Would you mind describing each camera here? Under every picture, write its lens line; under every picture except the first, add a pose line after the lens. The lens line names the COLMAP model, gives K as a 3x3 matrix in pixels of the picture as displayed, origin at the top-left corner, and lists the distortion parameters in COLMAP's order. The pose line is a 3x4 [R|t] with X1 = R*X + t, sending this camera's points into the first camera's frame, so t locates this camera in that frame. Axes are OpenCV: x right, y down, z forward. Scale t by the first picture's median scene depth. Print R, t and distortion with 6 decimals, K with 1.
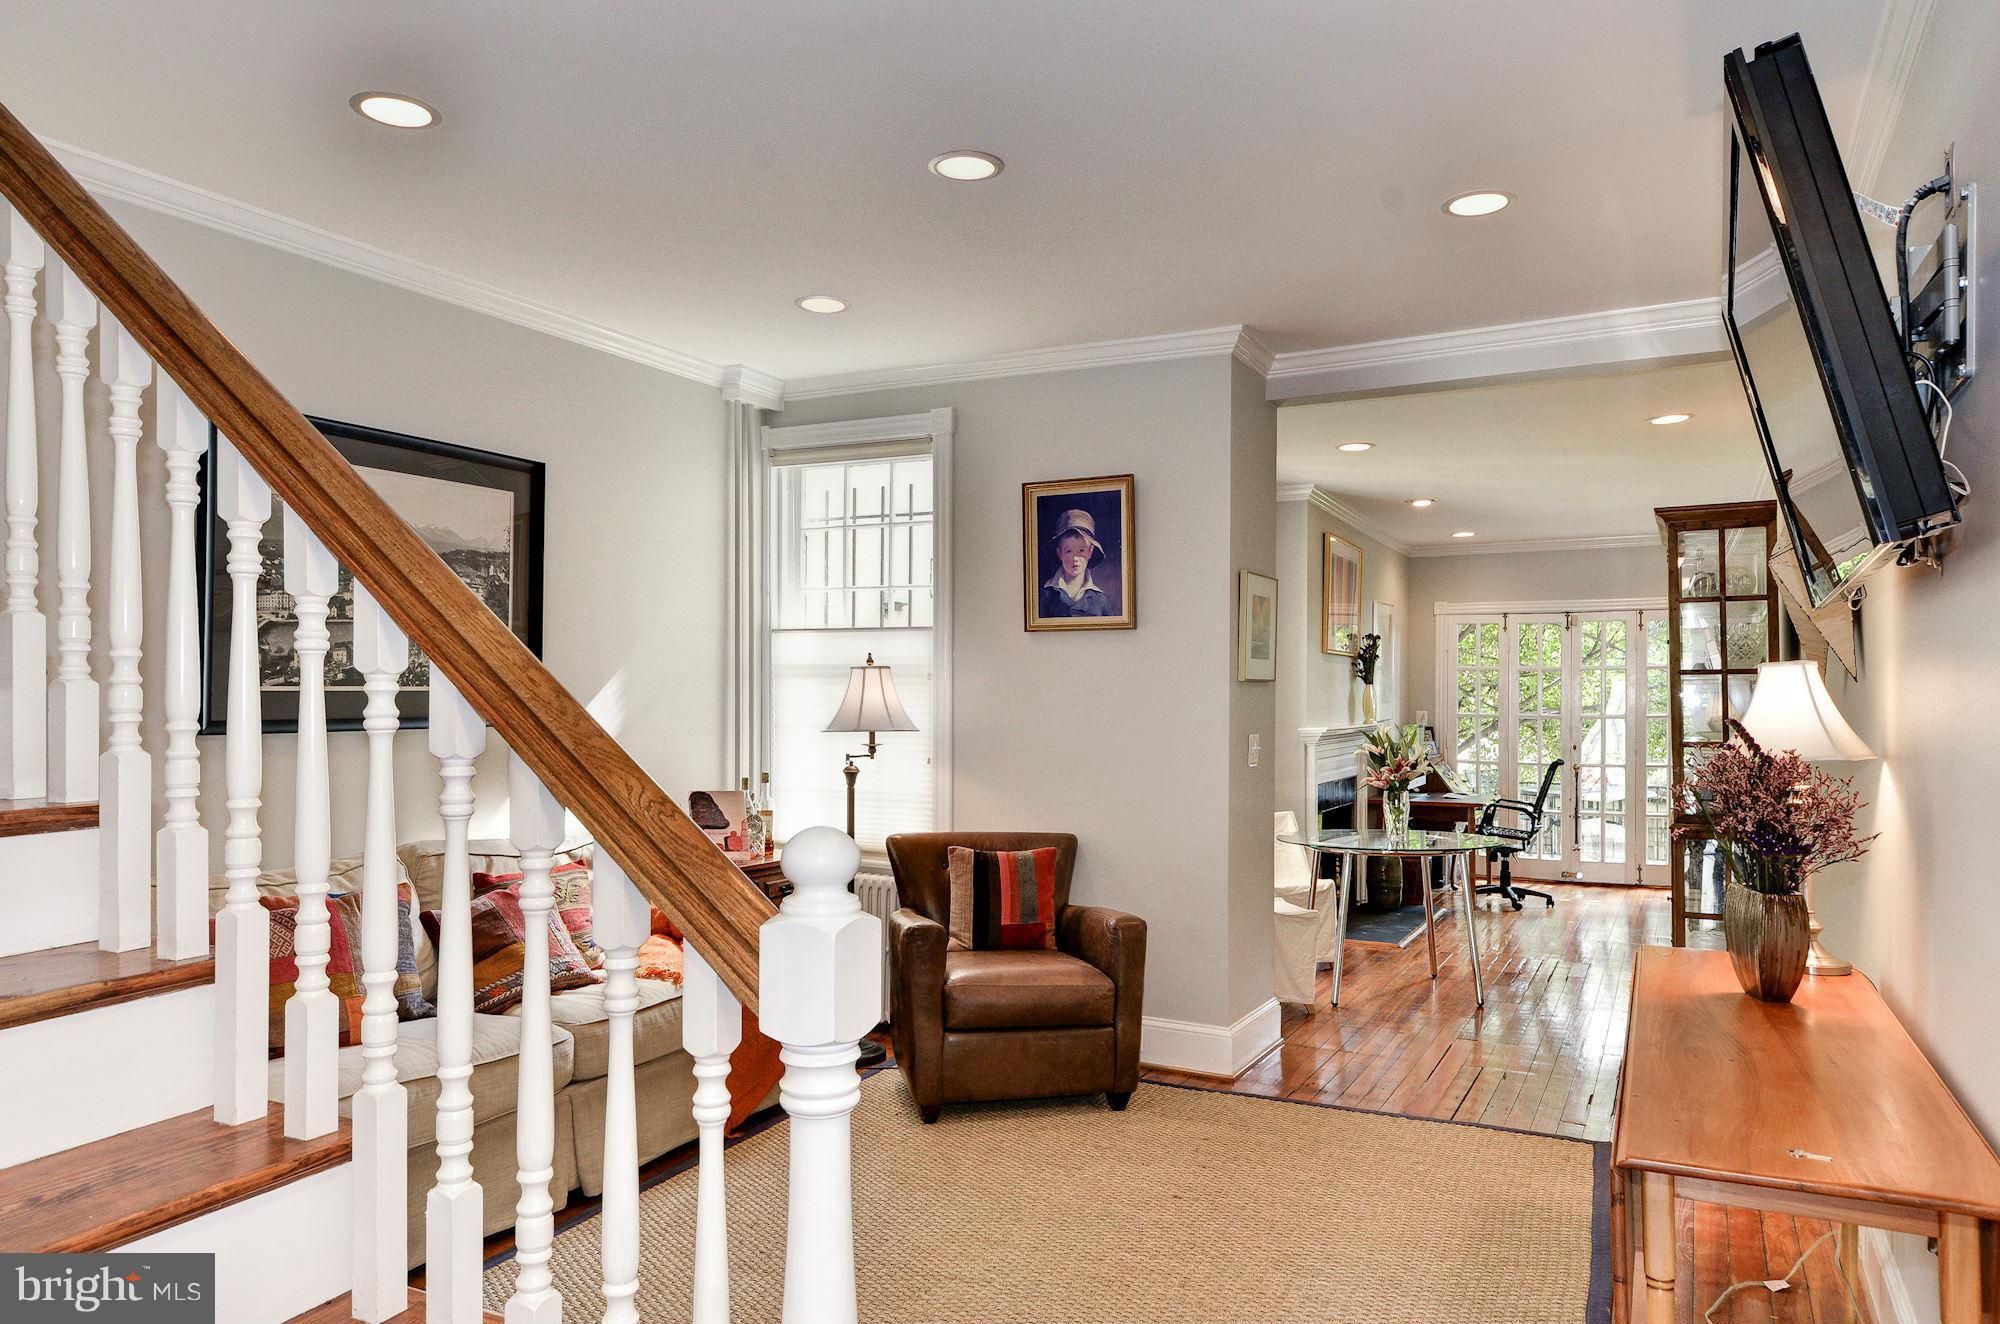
lens RADIAL K [[1306.1, 0, 1001.2], [0, 1306.1, 677.4], [0, 0, 1]] dist [0.028043, -0.000816]
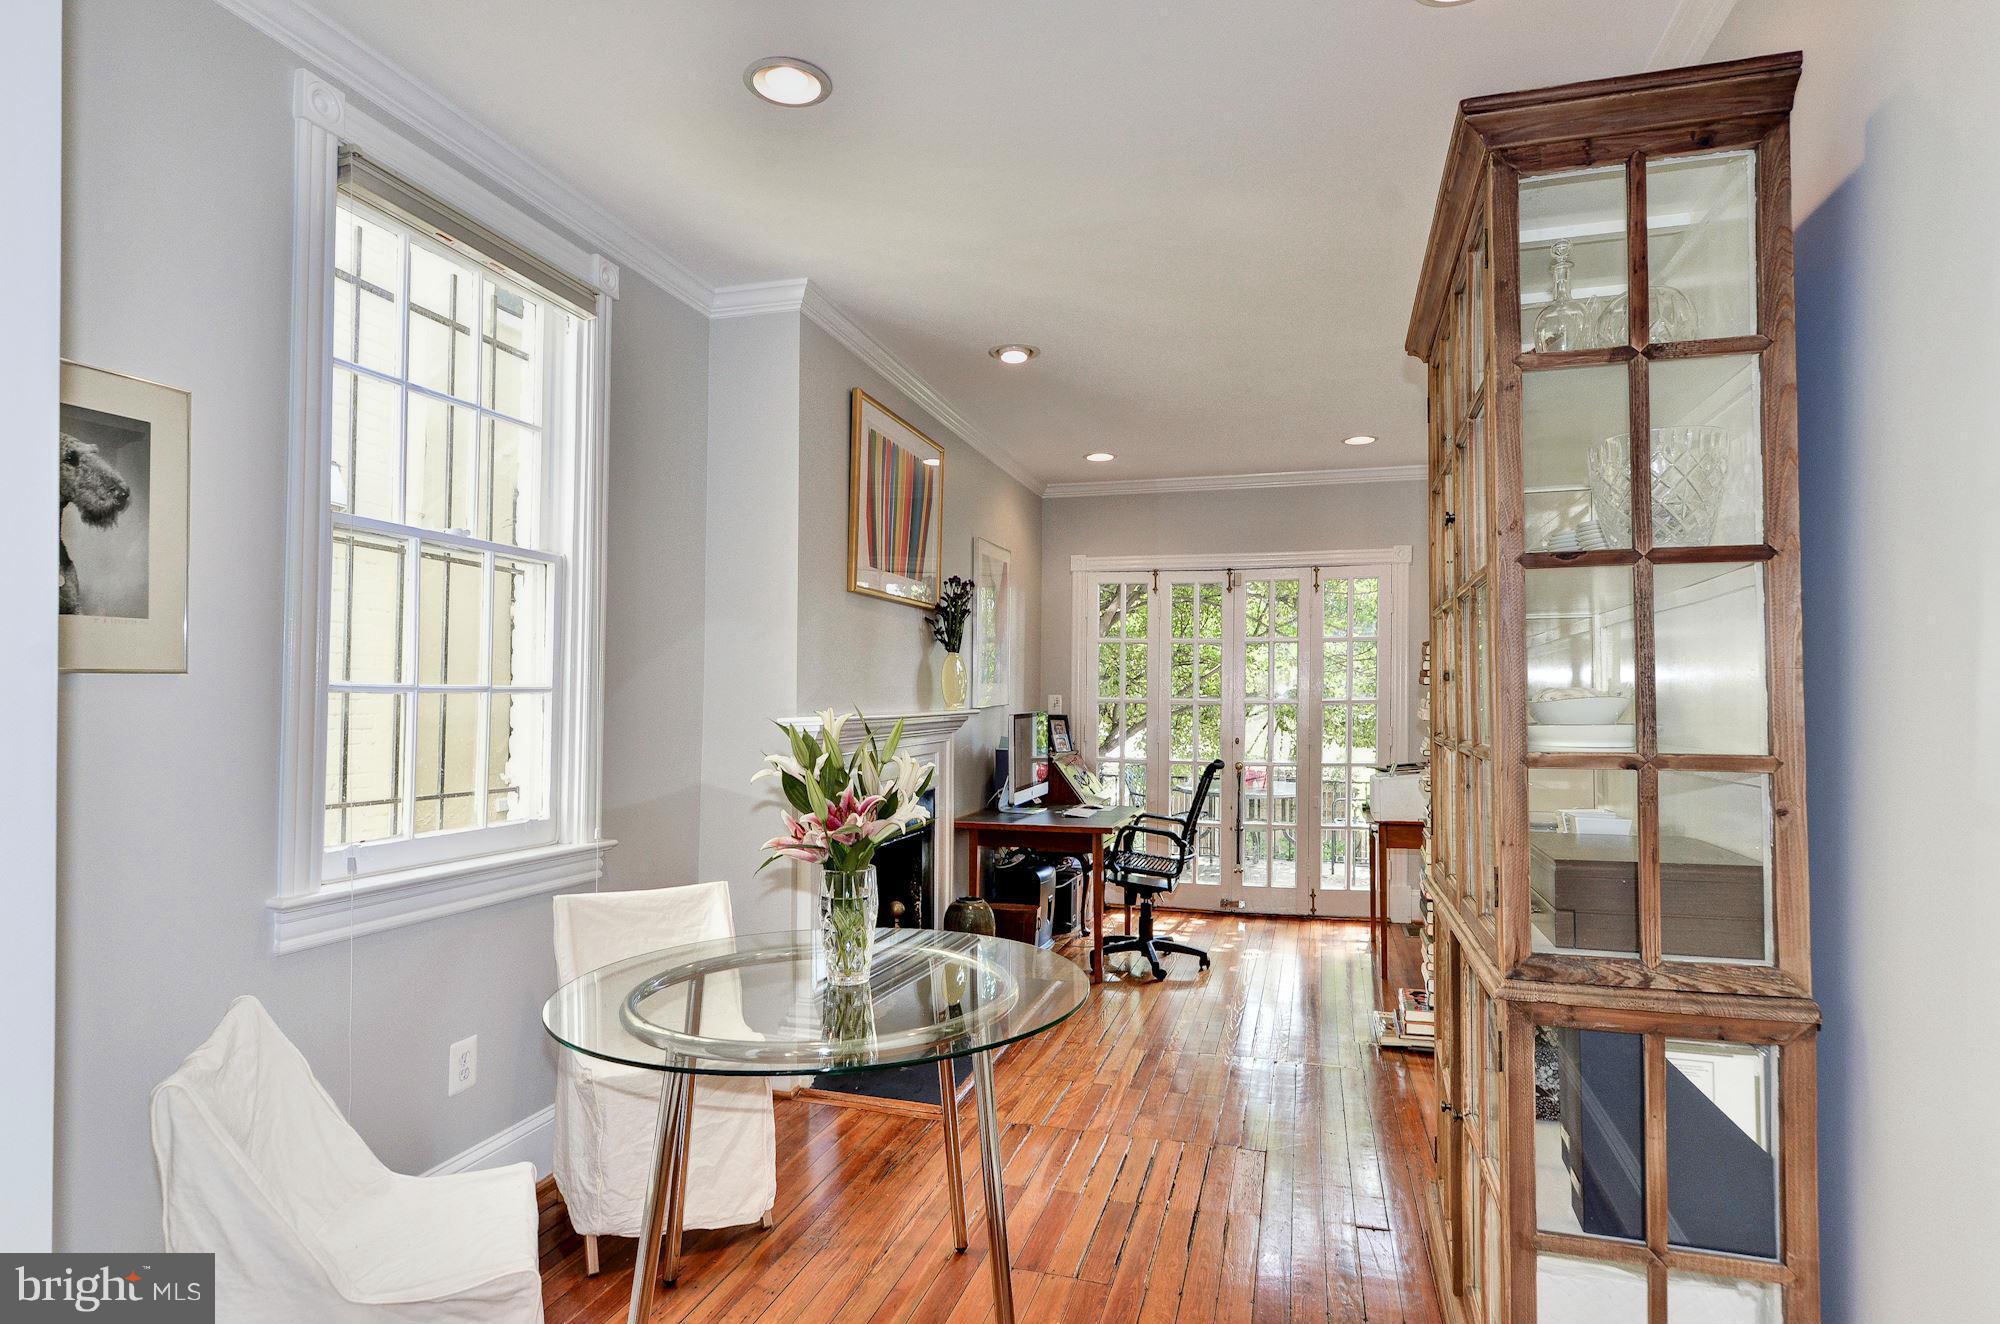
lens RADIAL K [[1059.8, 0, 998.8], [0, 1059.8, 680.7], [0, 0, 1]] dist [0.019584, -0.015109]
pose [[0.981230, 0.003899, 0.192801, 0.188893], [-0.004635, 0.999984, 0.003364, 0.017001], [-0.192785, -0.004195, 0.981232, 0.438938]]
